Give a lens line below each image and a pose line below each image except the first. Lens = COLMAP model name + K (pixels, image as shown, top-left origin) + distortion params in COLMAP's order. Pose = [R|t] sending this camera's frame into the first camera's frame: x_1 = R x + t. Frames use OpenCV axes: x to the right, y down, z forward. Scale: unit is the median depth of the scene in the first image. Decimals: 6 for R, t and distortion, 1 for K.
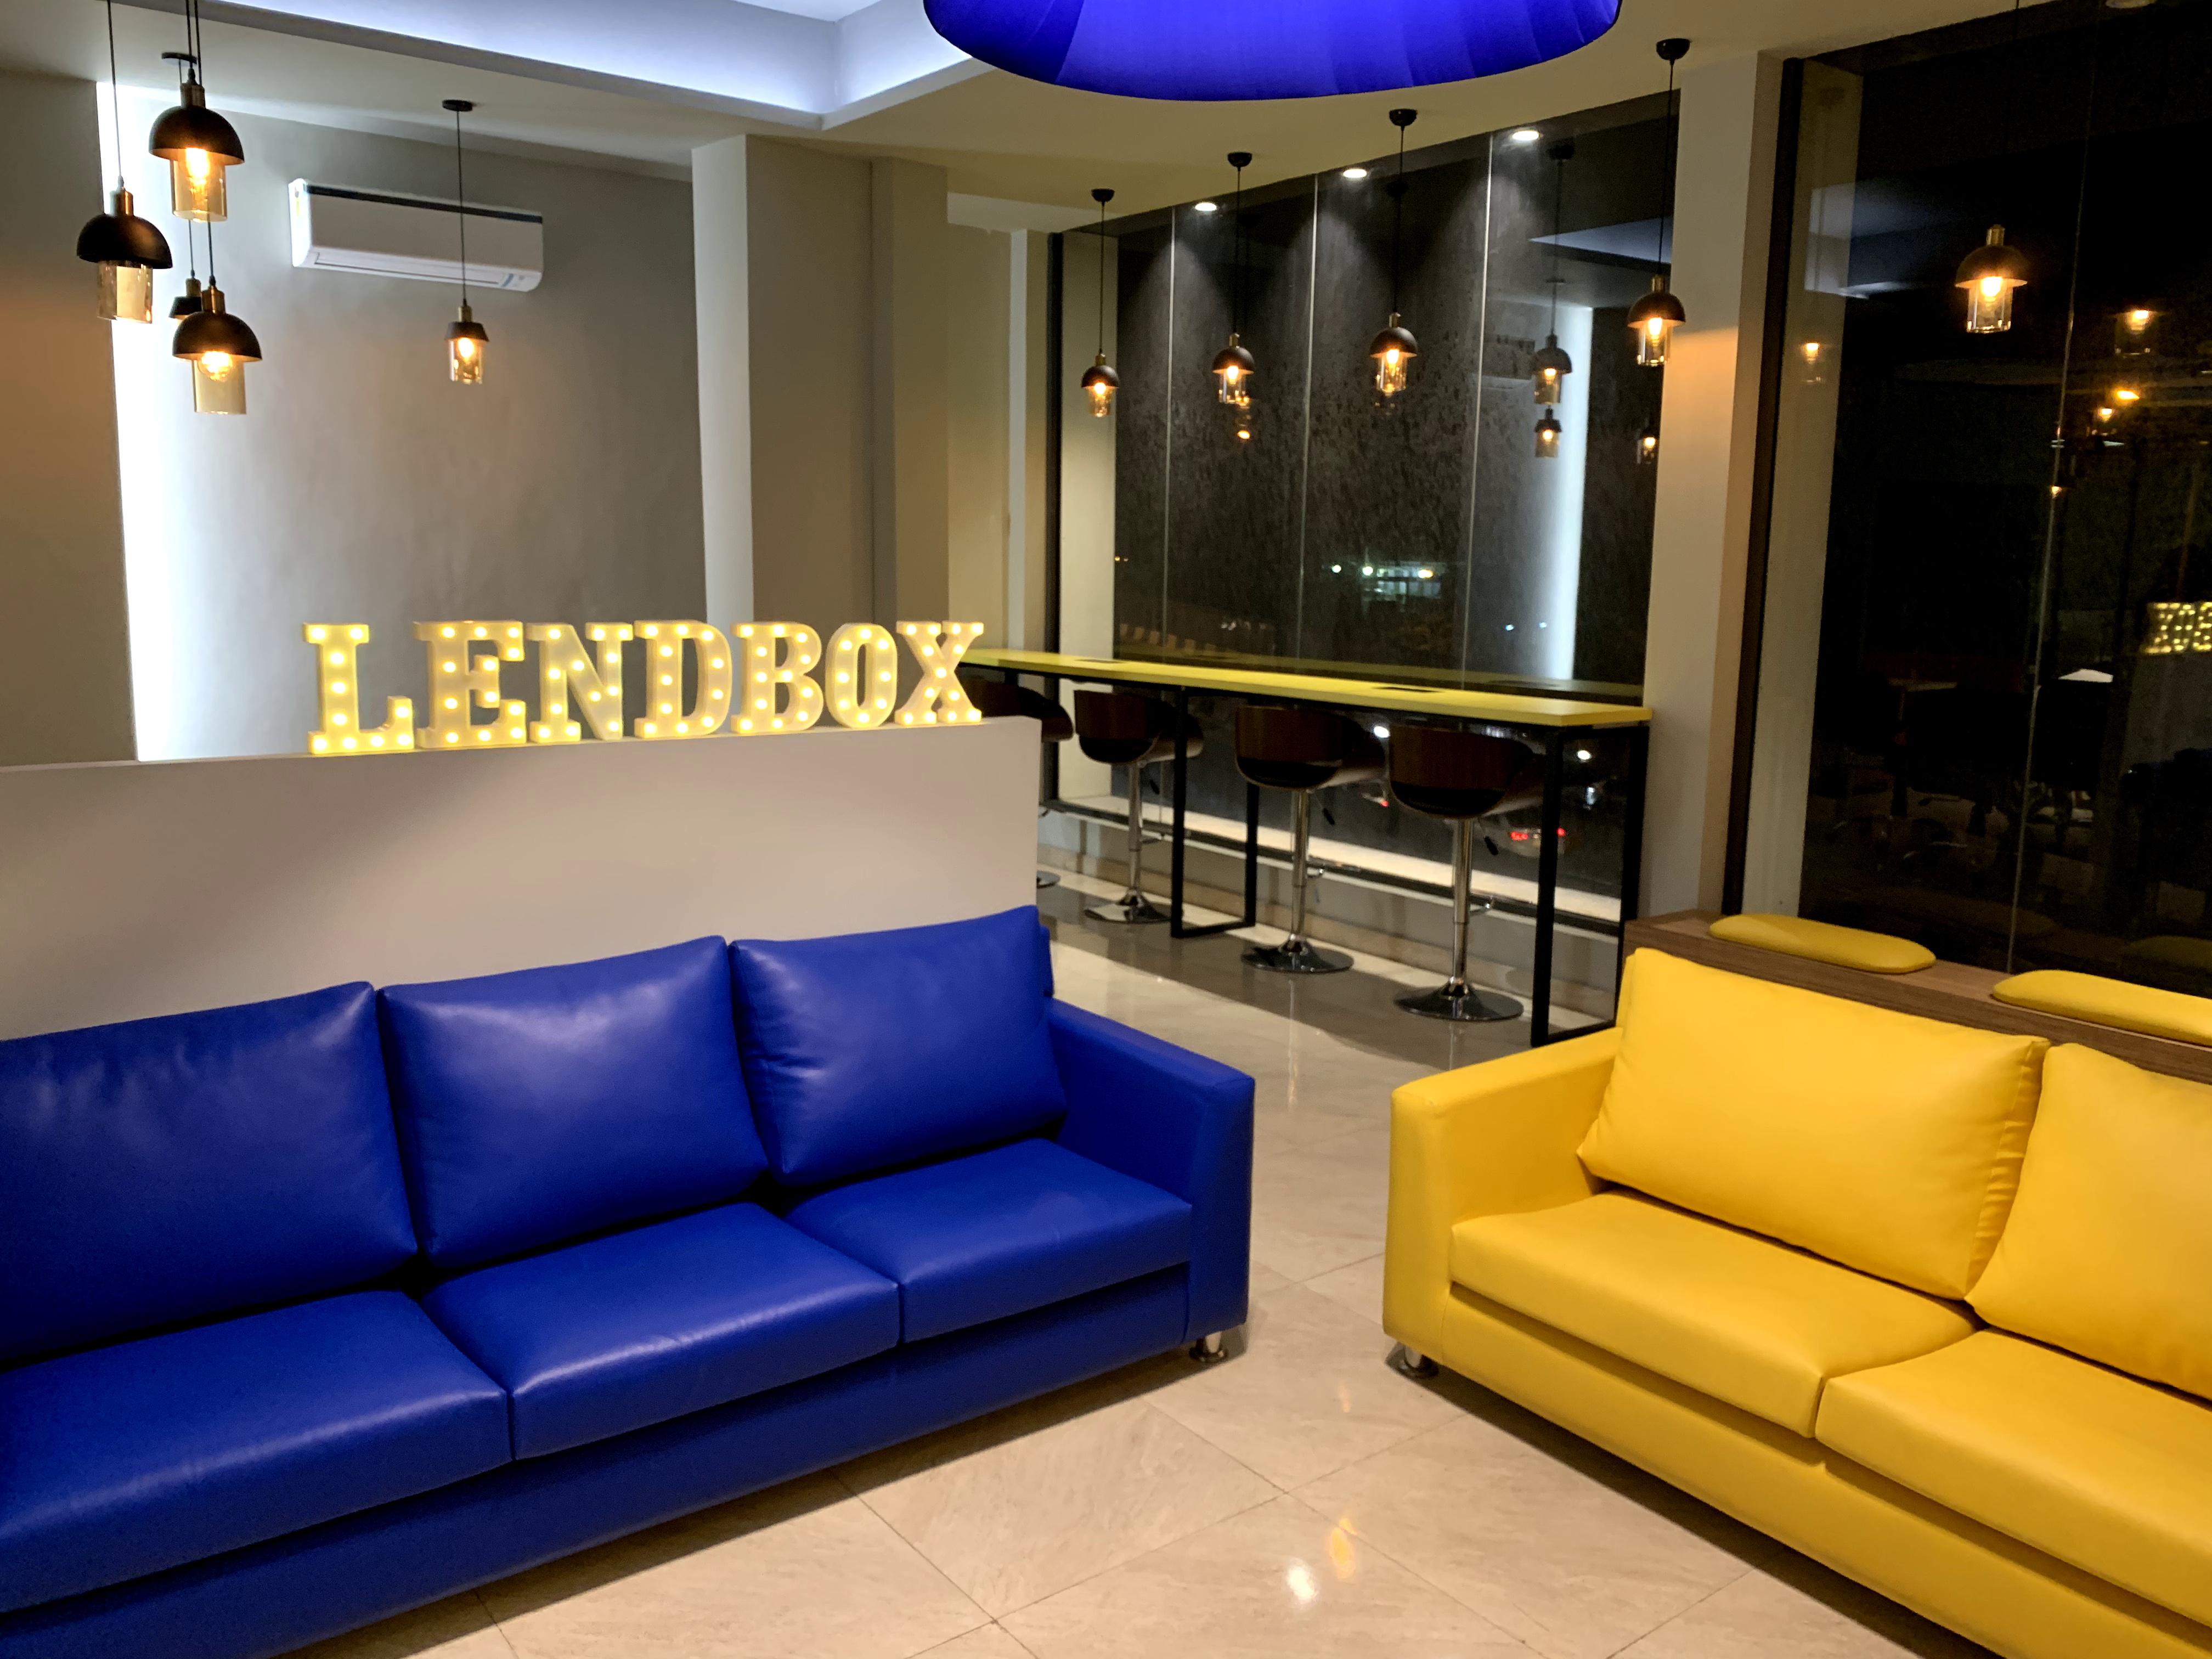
lens RADIAL K [[1693.6, 0, 1106.0], [0, 1693.6, 829.5], [0, 0, 1]] dist [-0.003521, 0.002432]
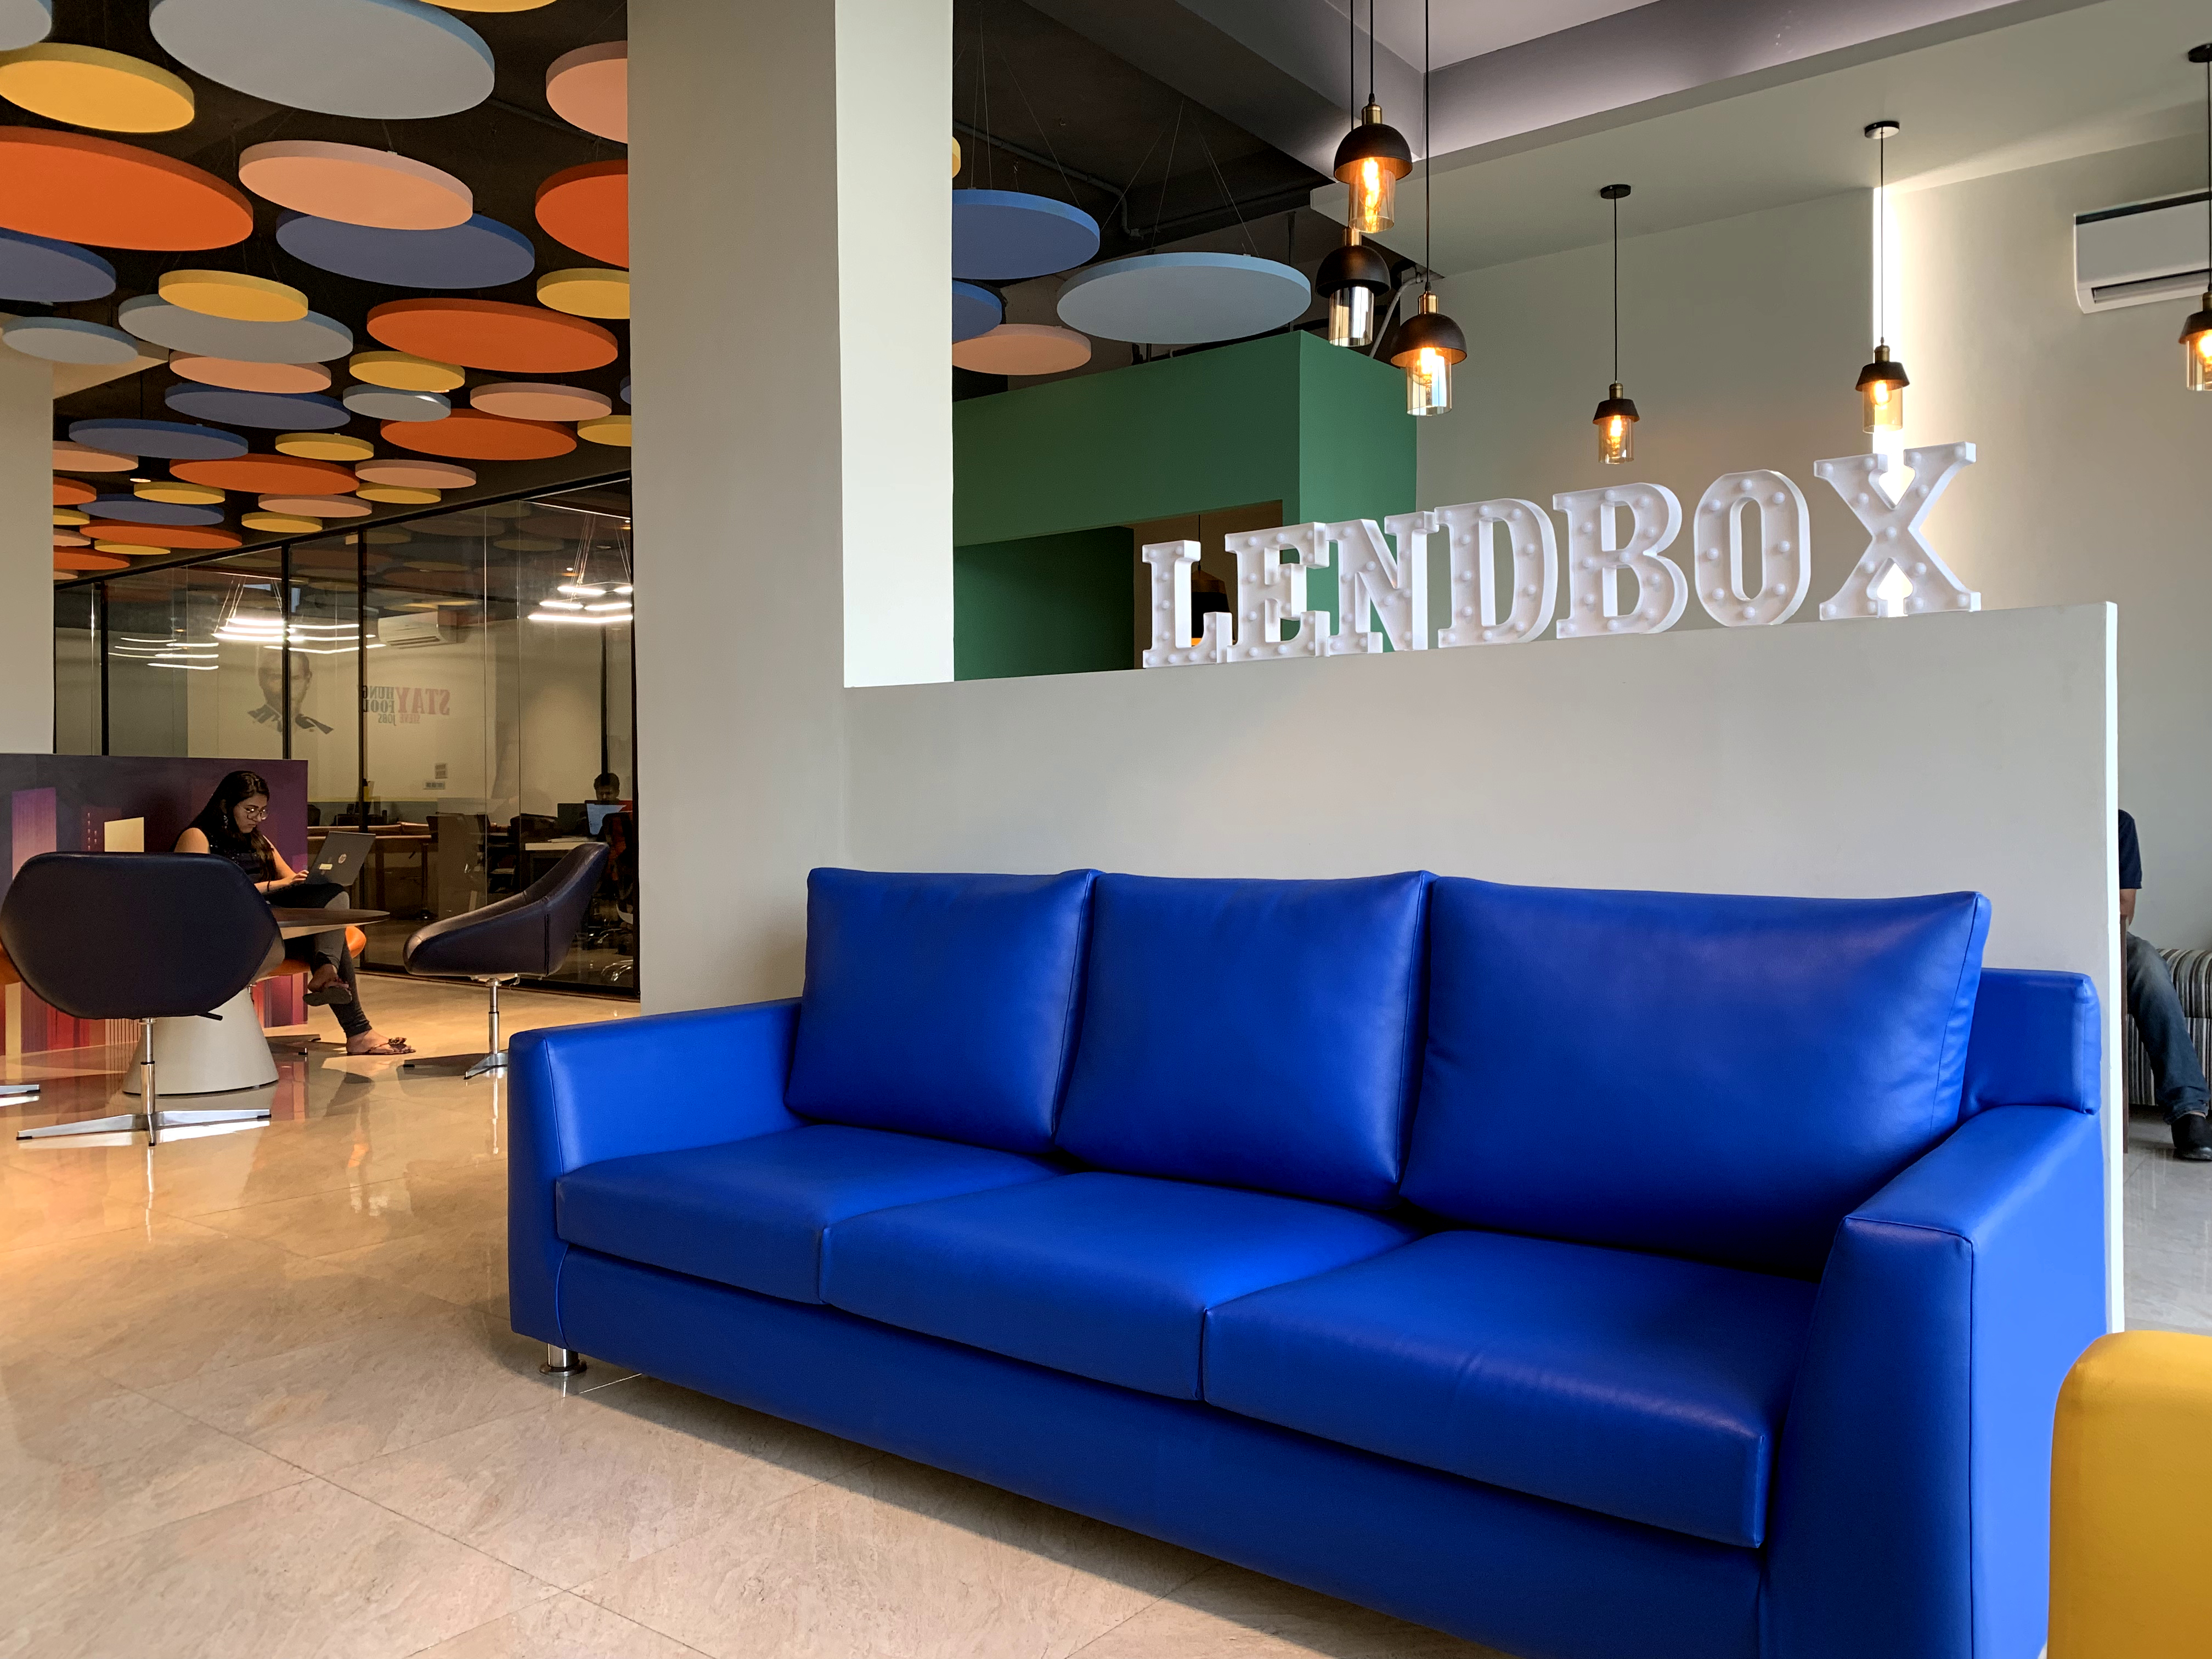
lens RADIAL K [[1682.5, 0, 1106.0], [0, 1682.5, 829.5], [0, 0, 1]] dist [-0.005659, -0.007051]
pose [[0.245421, -0.005051, -0.969403, 0.444885], [-0.145044, 0.988539, -0.041871, 0.084405], [0.958504, 0.150882, 0.241876, 0.606049]]
